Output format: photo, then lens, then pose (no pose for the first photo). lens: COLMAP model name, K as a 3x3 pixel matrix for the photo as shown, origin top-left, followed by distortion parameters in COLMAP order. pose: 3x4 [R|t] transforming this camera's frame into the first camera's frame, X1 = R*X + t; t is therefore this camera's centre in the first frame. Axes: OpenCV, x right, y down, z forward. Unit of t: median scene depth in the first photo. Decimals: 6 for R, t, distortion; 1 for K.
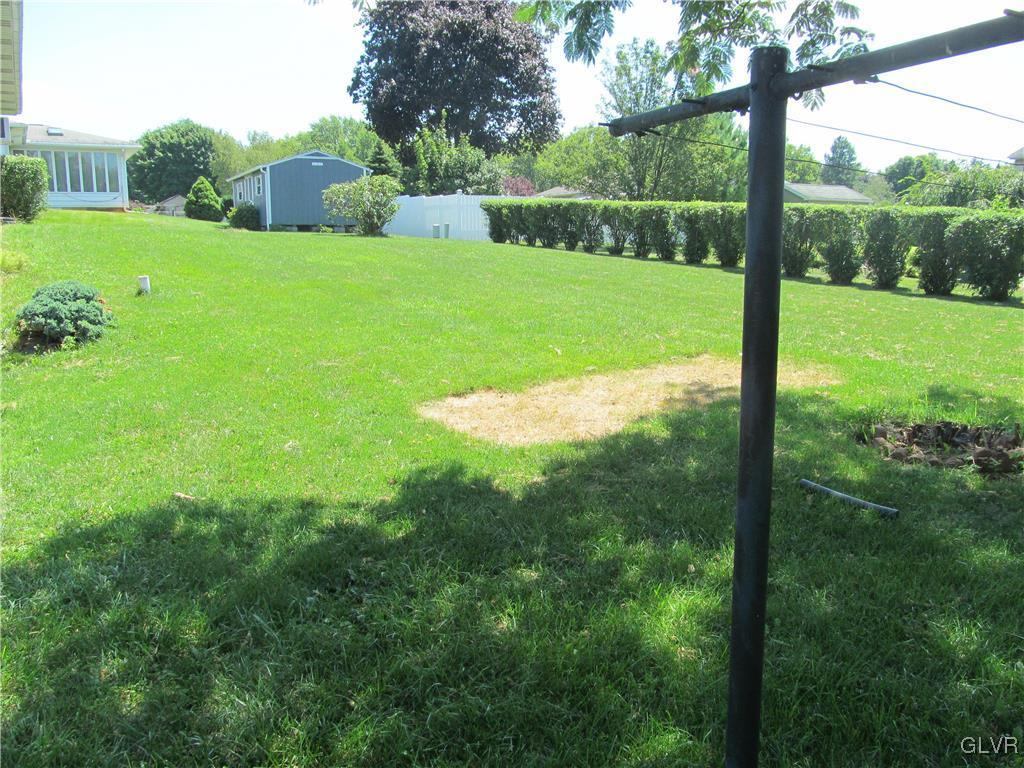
lens RADIAL K [[852.0, 0, 513.0], [0, 852.0, 383.3], [0, 0, 1]] dist [-0.052768, -0.002147]
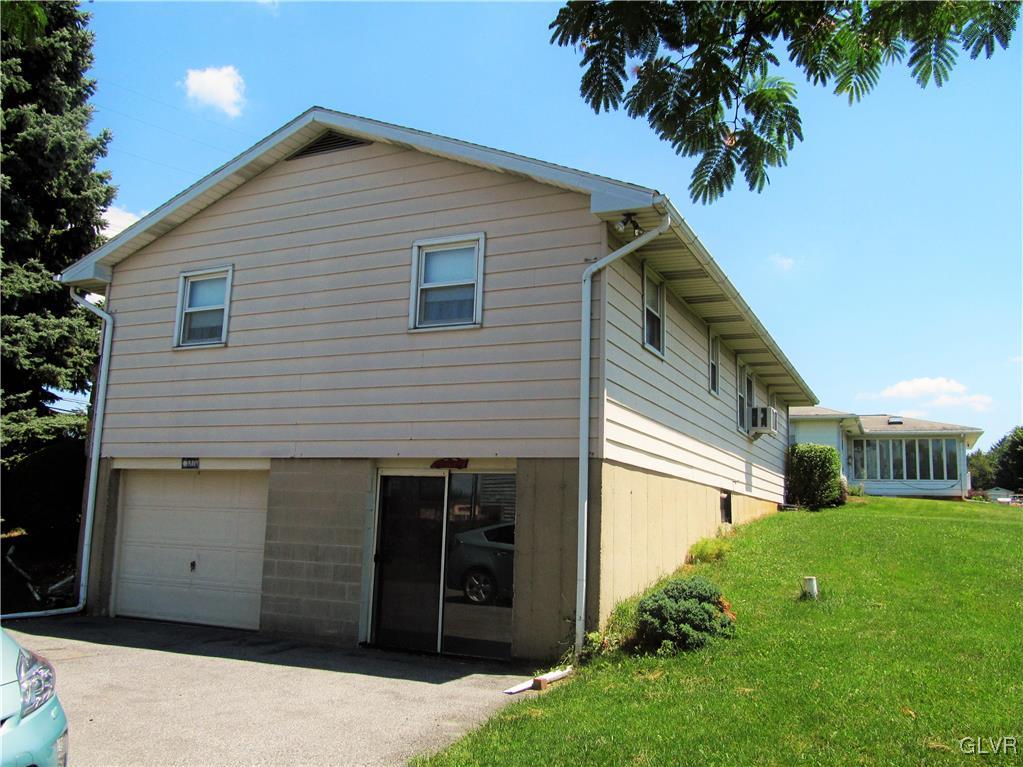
lens RADIAL K [[851.2, 0, 510.6], [0, 851.2, 385.9], [0, 0, 1]] dist [-0.052768, -0.002147]
pose [[0.555484, -0.106183, -0.824720, 0.058890], [-0.172995, 0.955354, -0.239522, -0.032152], [0.813333, 0.275723, 0.512315, 0.159465]]
